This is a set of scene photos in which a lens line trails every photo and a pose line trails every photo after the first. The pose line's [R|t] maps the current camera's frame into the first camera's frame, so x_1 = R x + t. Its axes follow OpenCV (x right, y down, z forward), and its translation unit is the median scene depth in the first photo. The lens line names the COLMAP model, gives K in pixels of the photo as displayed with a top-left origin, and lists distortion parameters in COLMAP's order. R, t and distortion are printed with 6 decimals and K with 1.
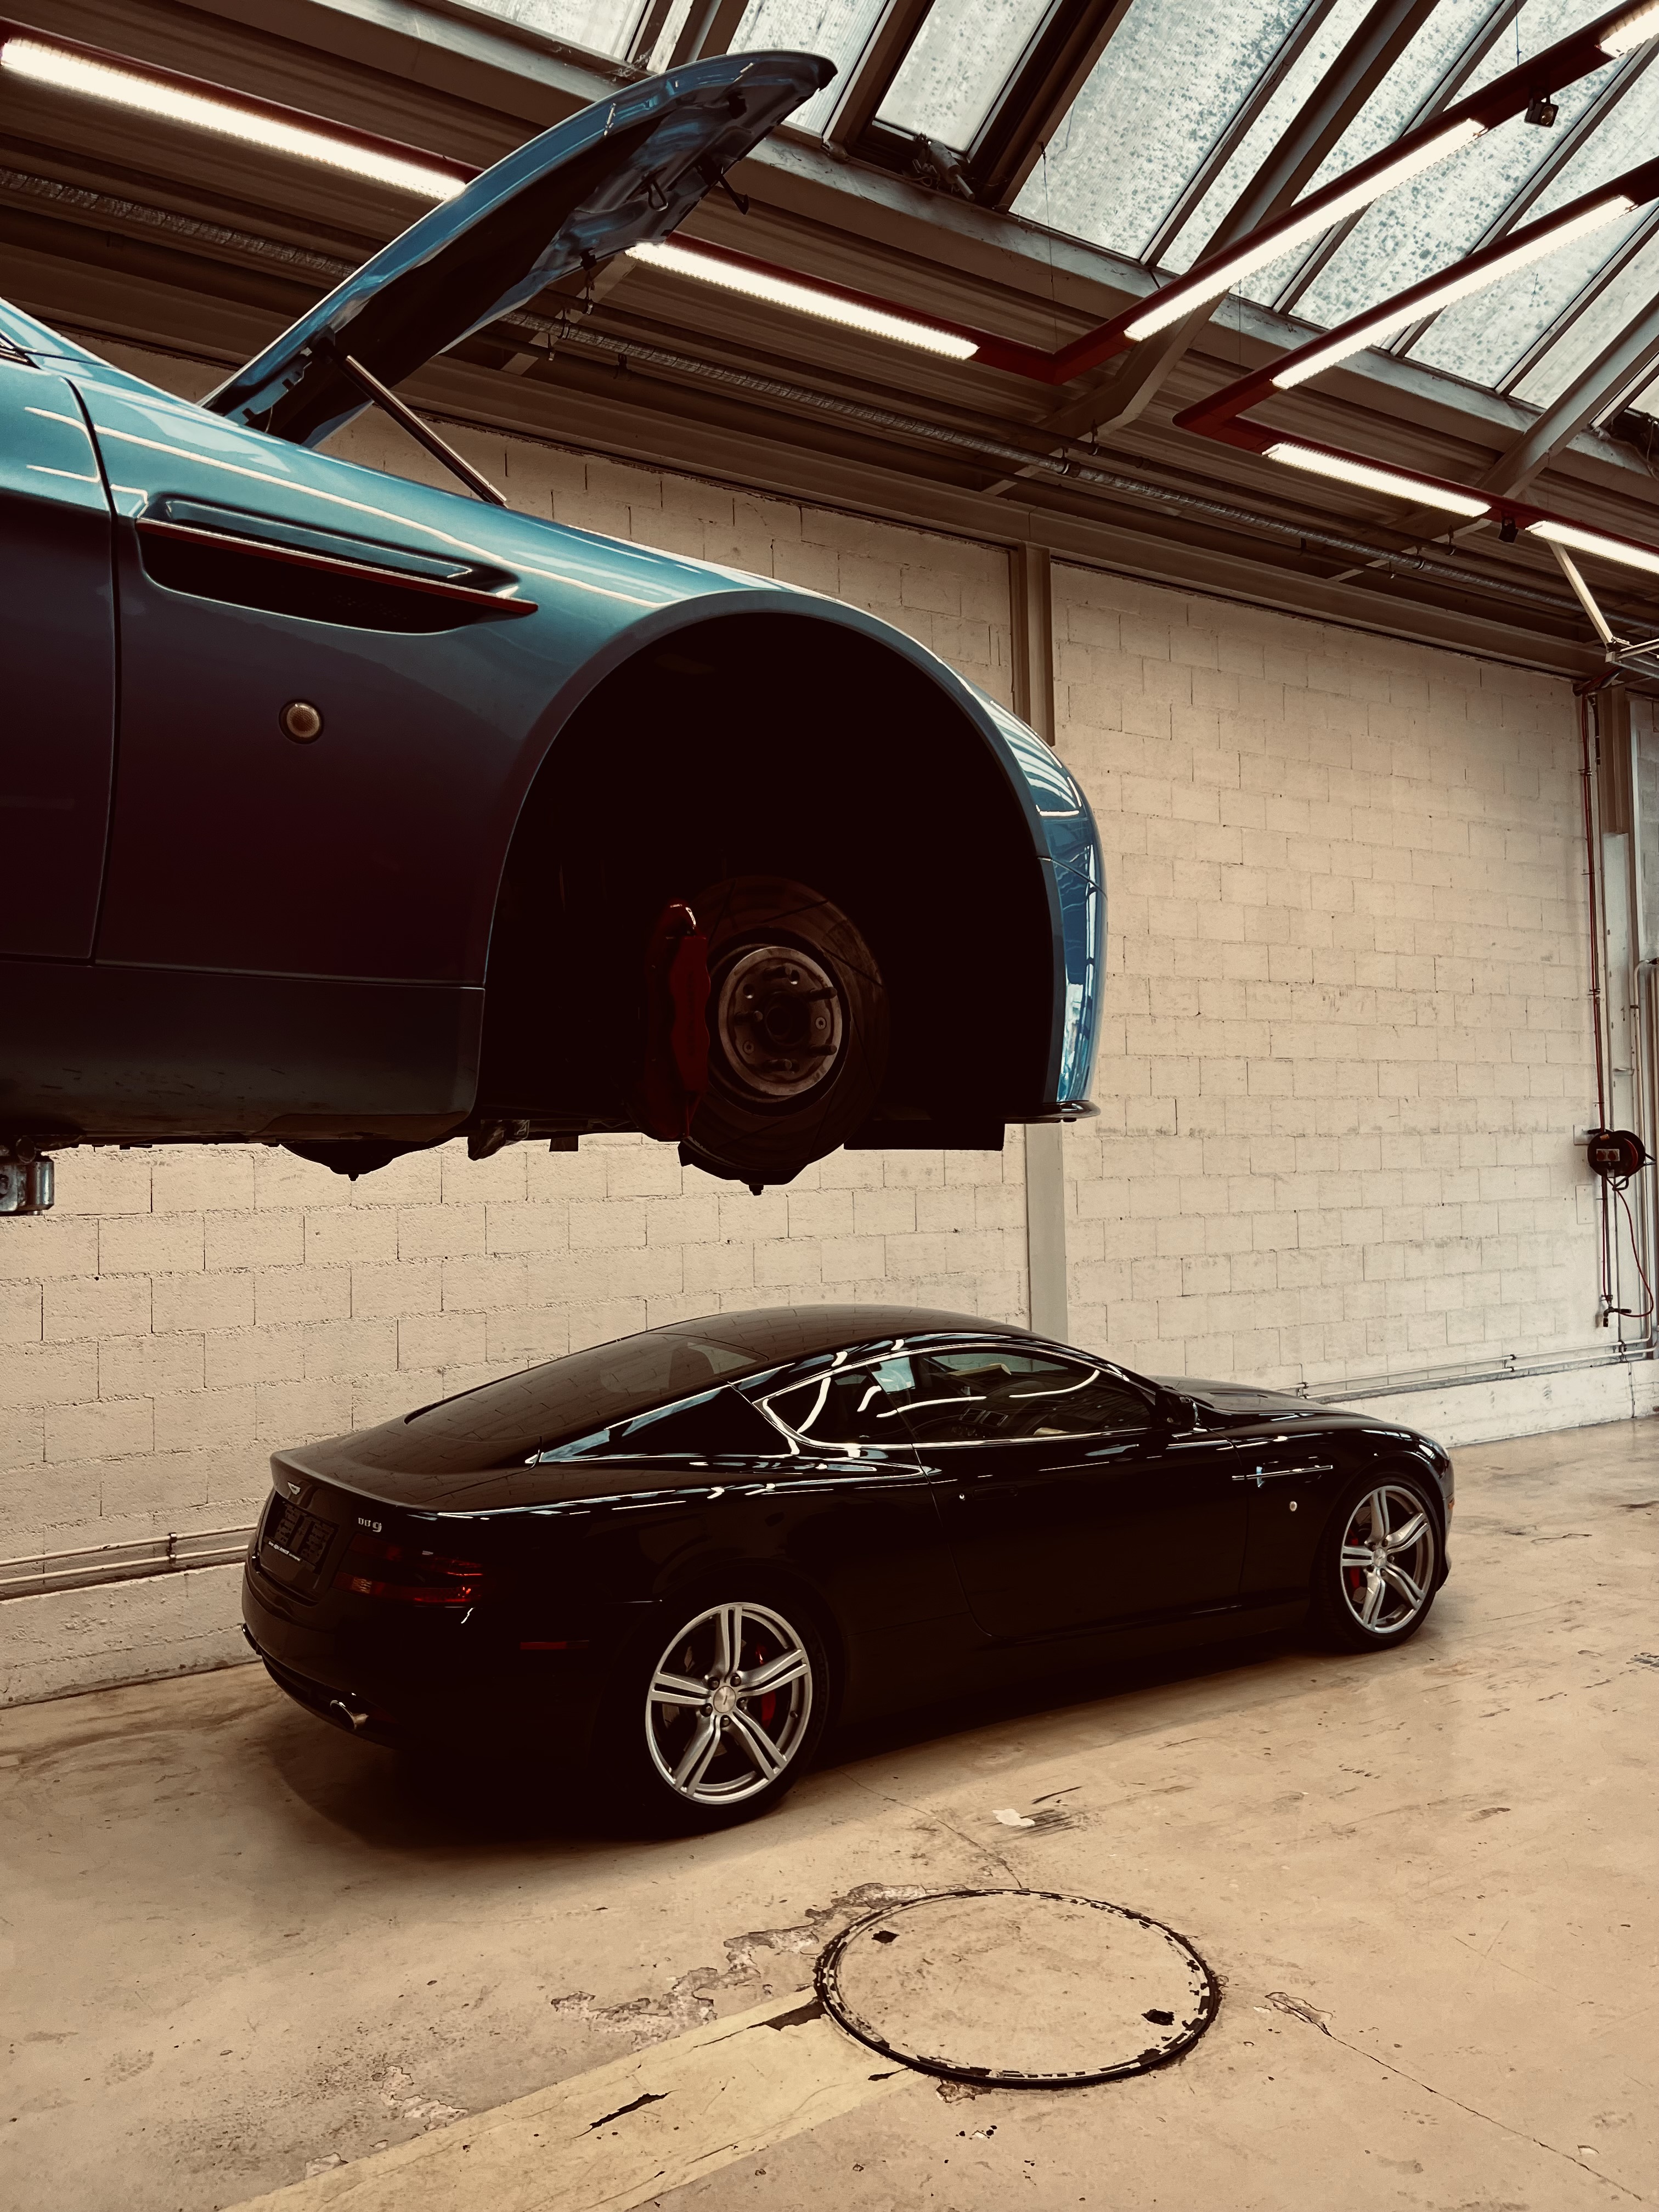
lens RADIAL K [[1713.1, 0, 827.3], [0, 1713.1, 1107.3], [0, 0, 1]] dist [0.031031, -0.018794]
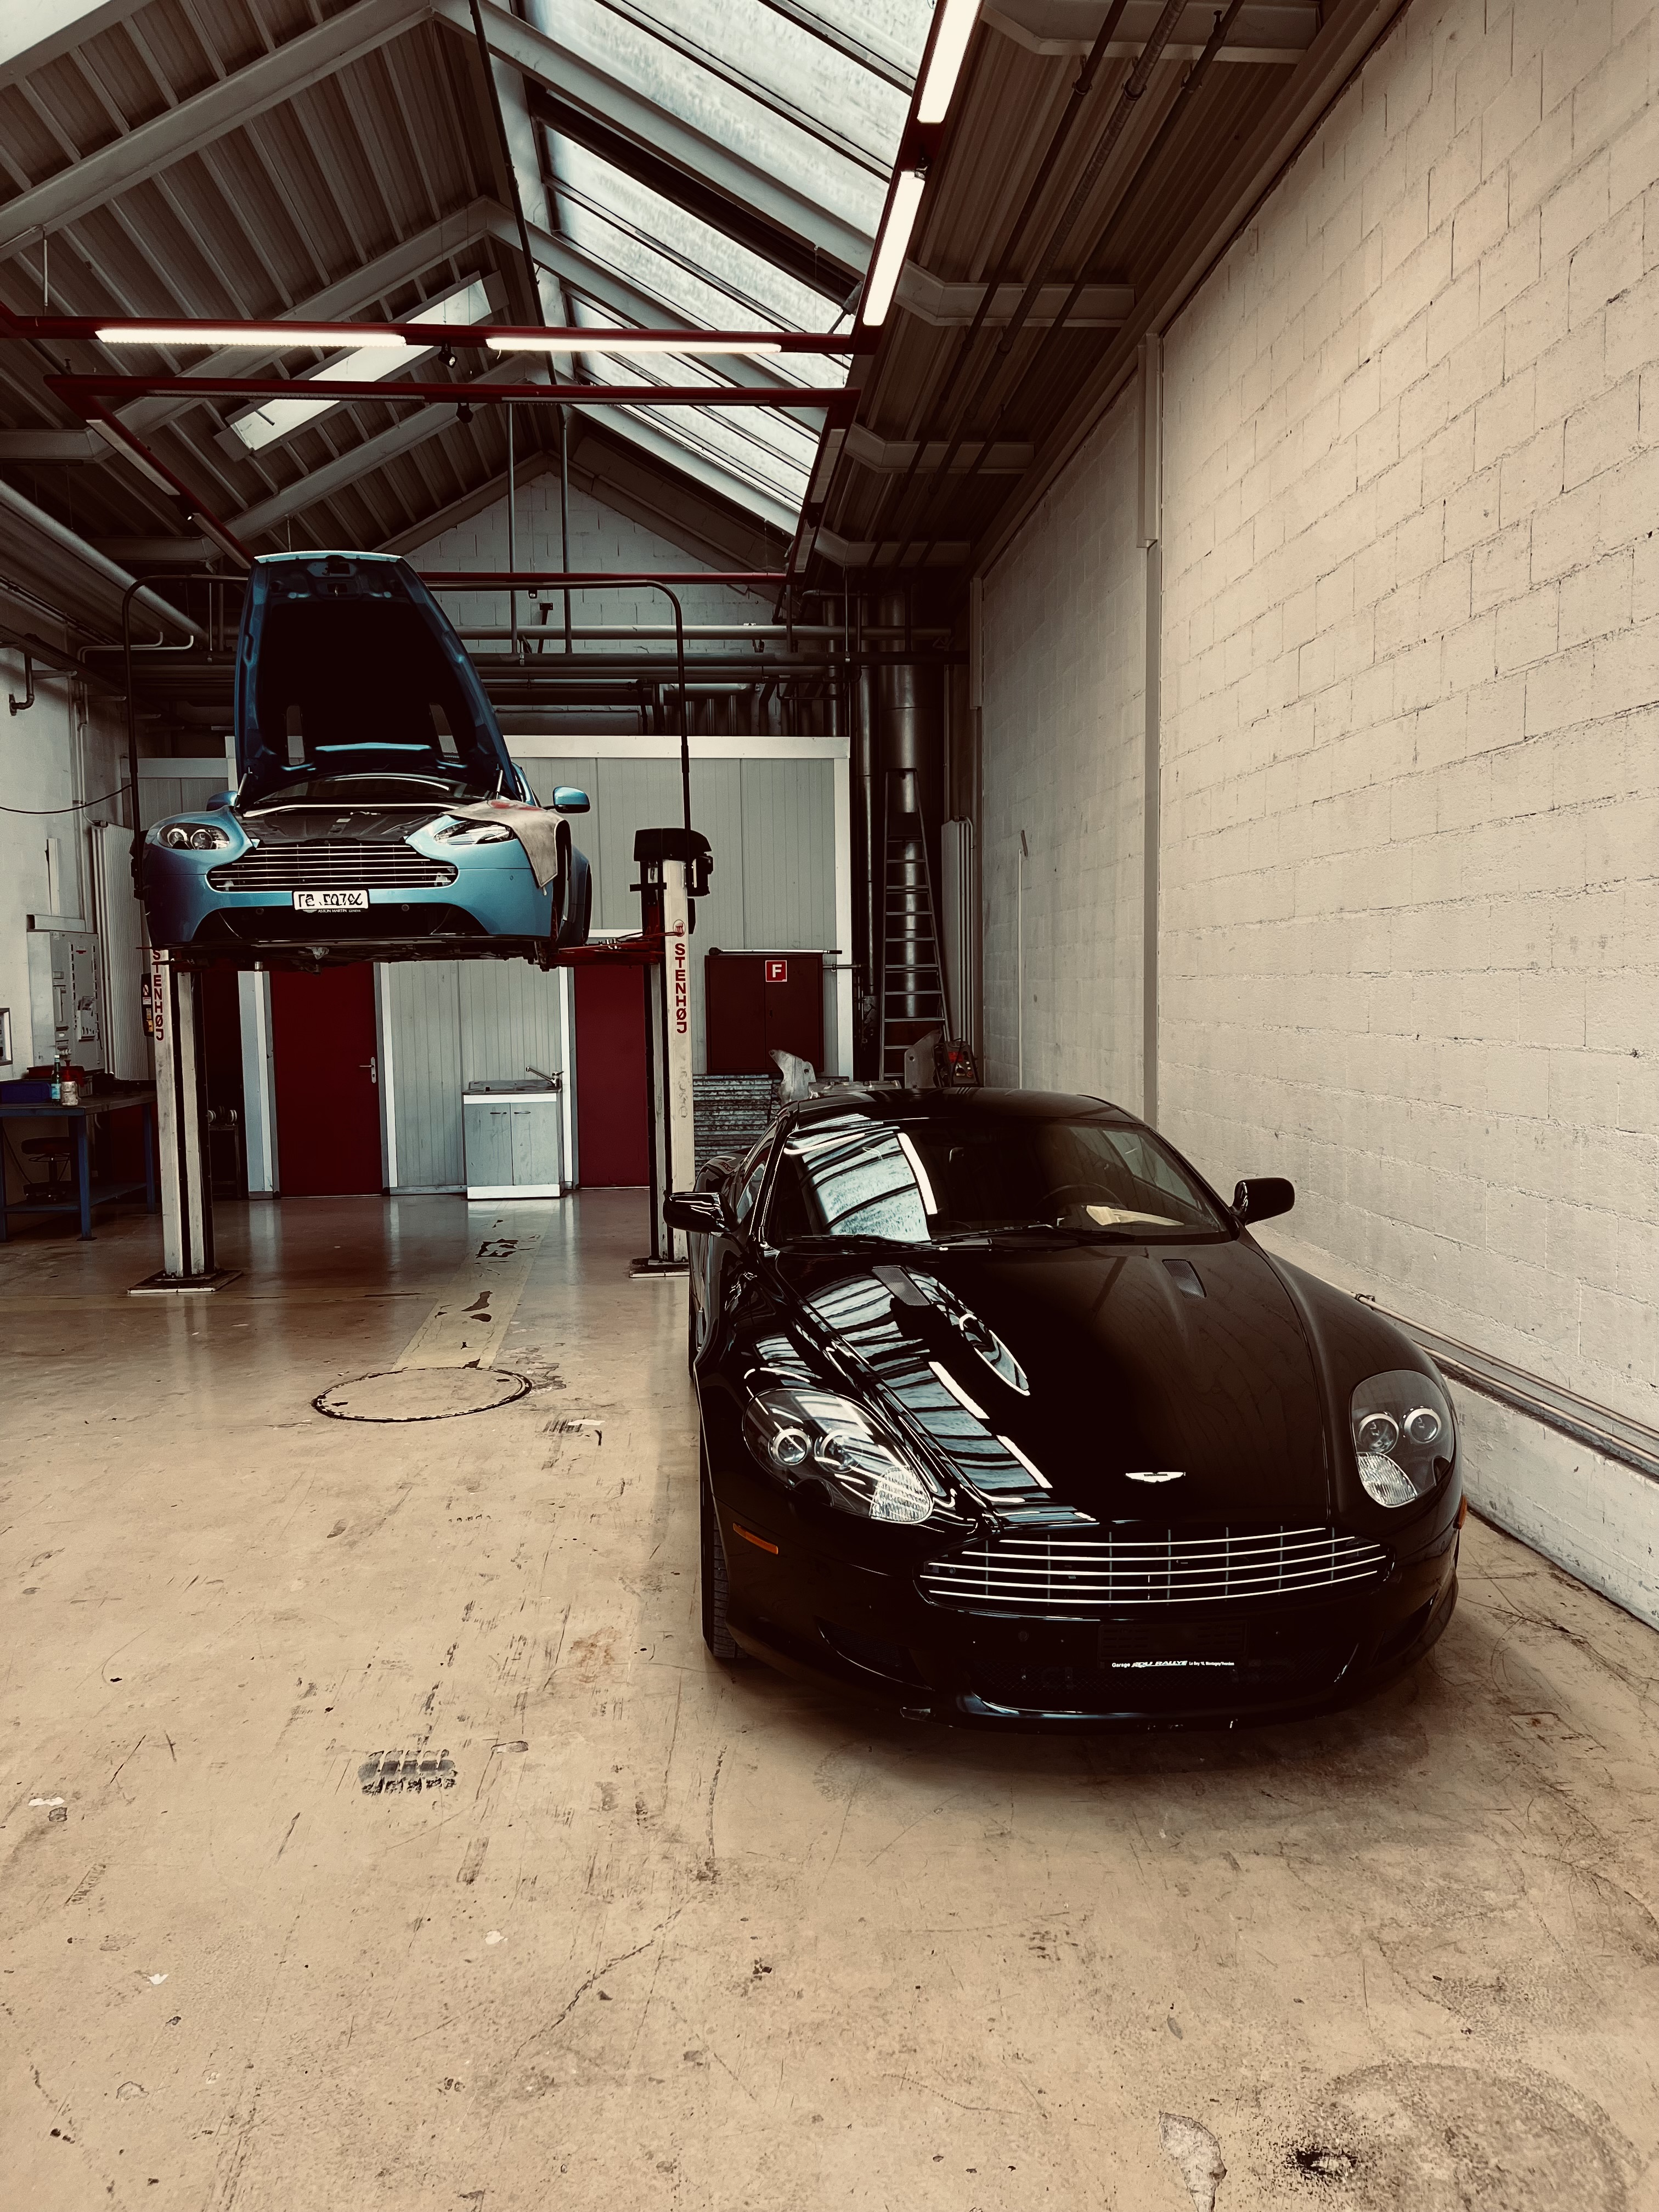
lens RADIAL K [[1713.1, 0, 841.7], [0, 1713.1, 1106.9], [0, 0, 1]] dist [0.031031, -0.018794]
pose [[-0.491555, 0.098481, -0.865260, 1.108803], [0.062120, 0.995019, 0.077959, 0.053840], [0.868628, -0.015429, -0.495224, 1.745190]]
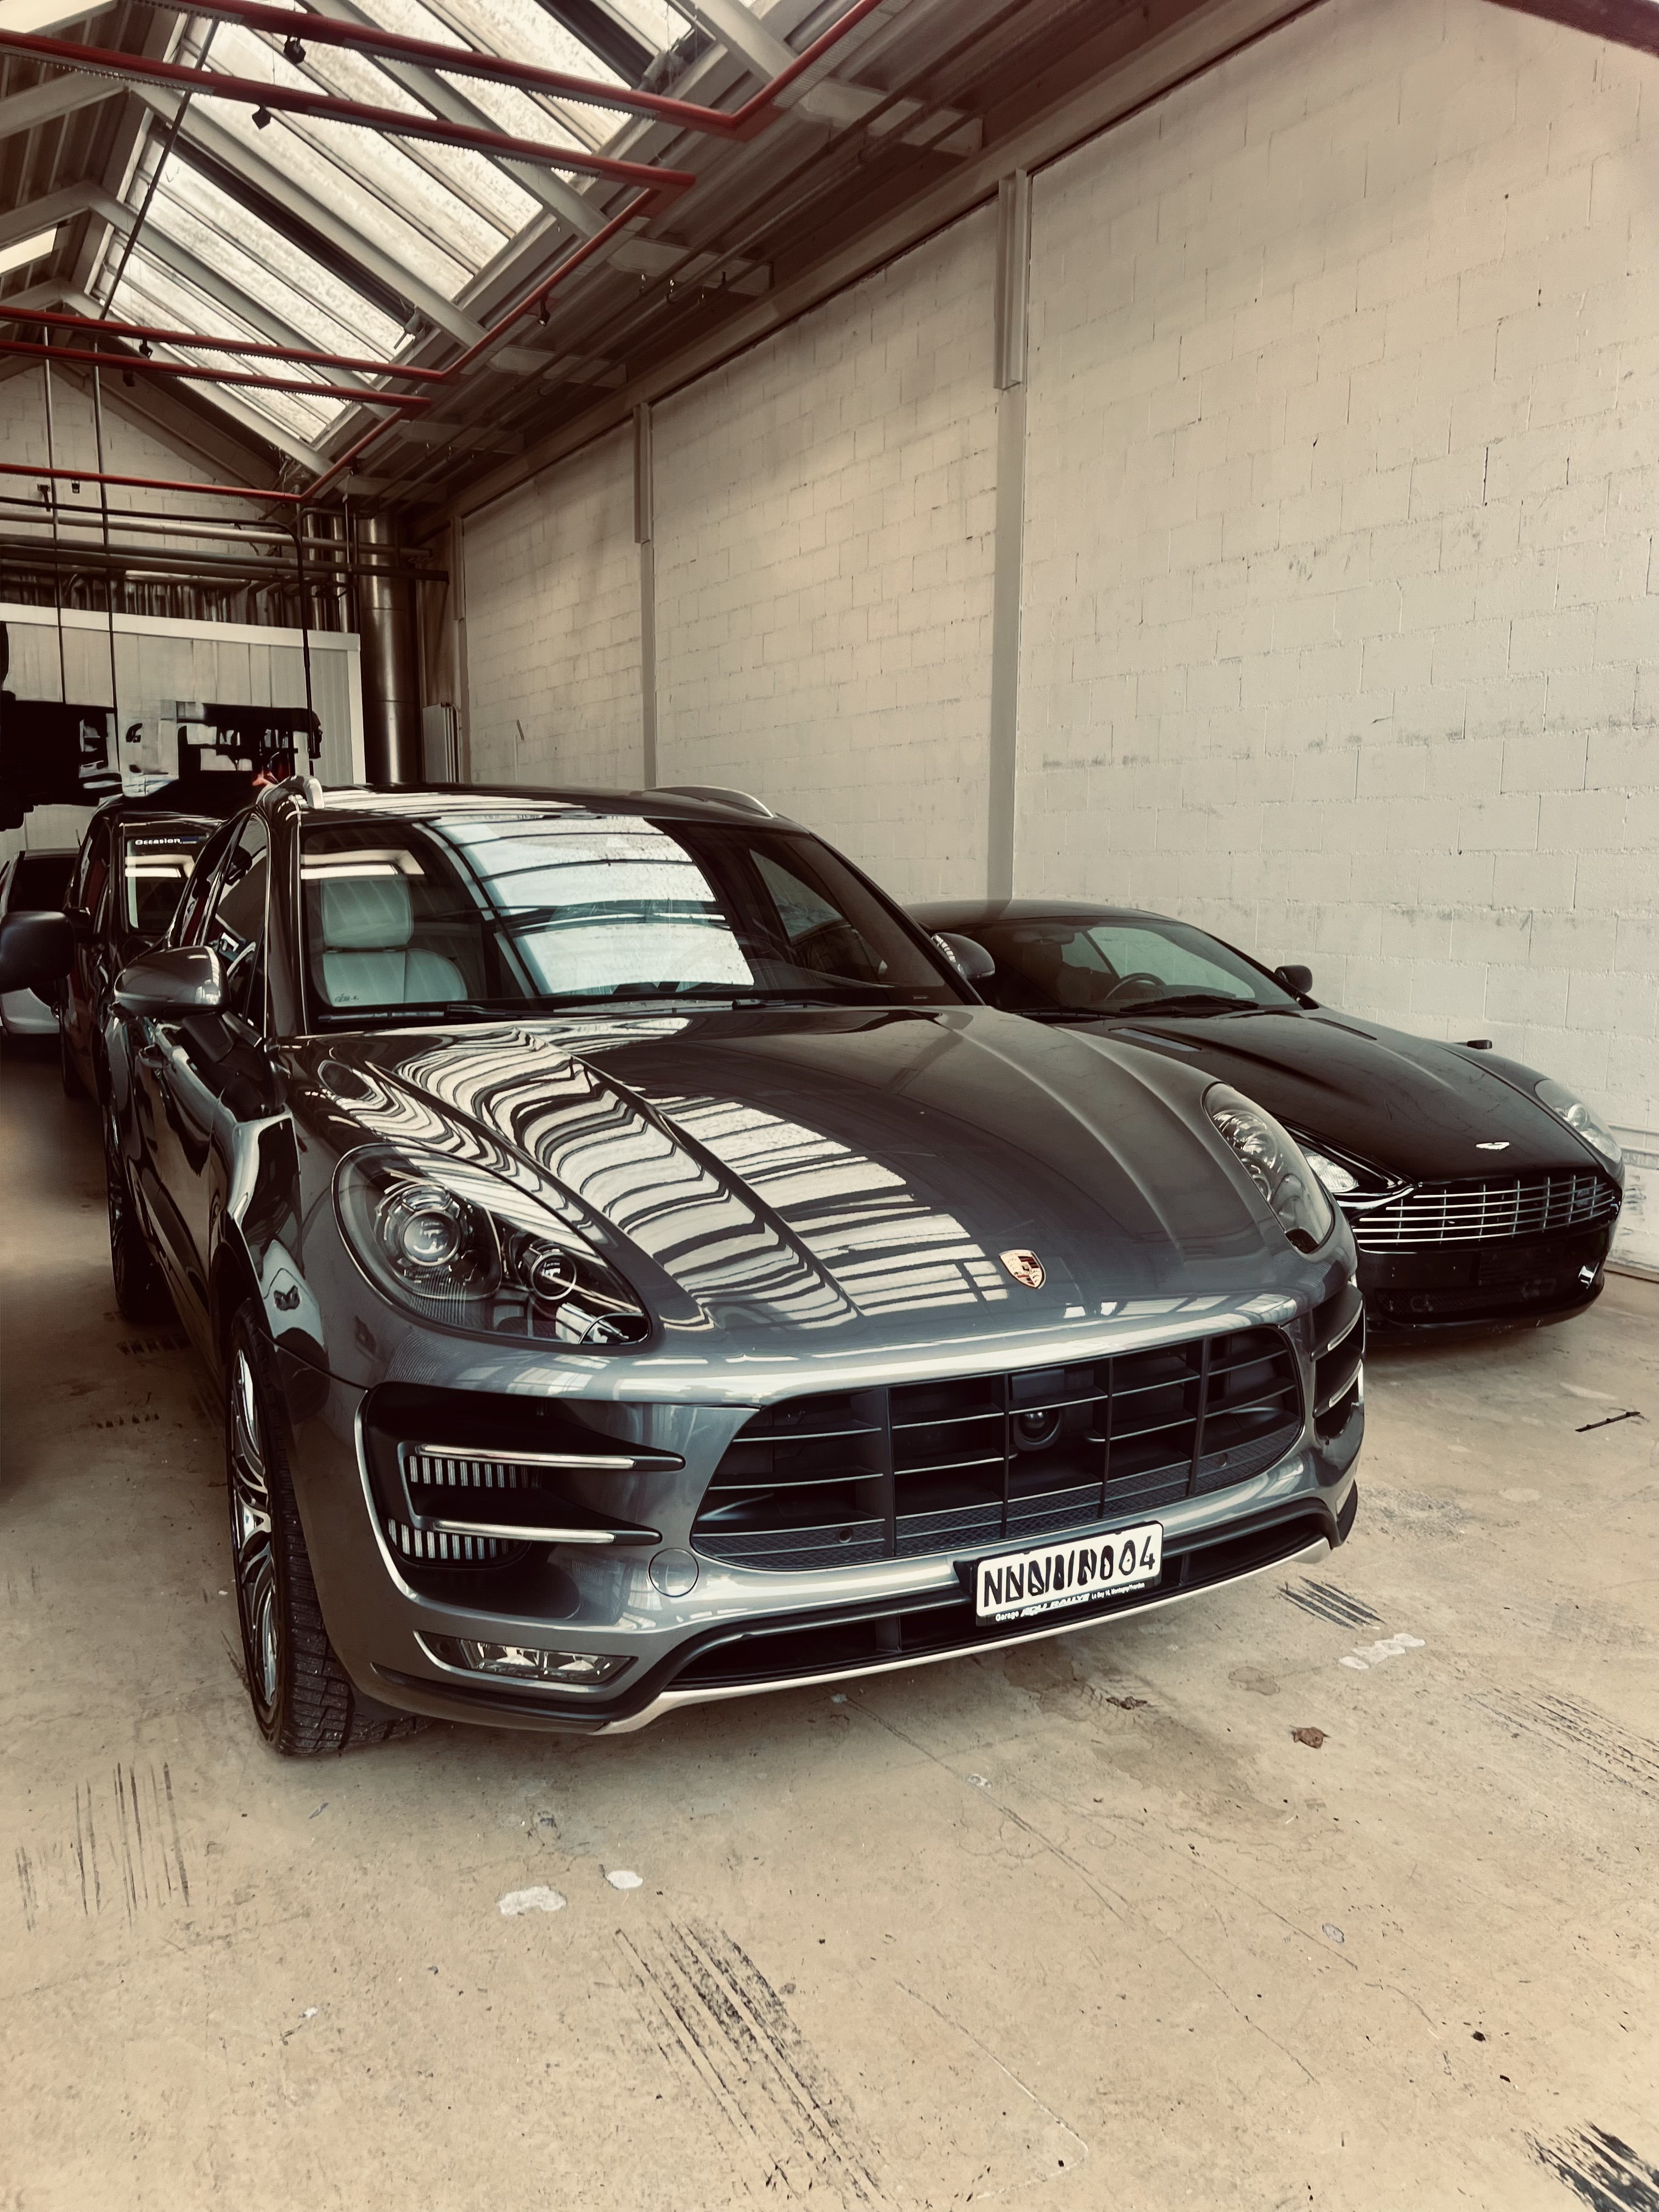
lens RADIAL K [[1713.1, 0, 819.1], [0, 1713.1, 1121.0], [0, 0, 1]] dist [0.031031, -0.018794]
pose [[-0.121254, 0.172701, -0.977482, 2.149833], [0.027437, 0.984955, 0.170618, 0.080730], [0.992242, -0.006131, -0.124168, 1.761253]]
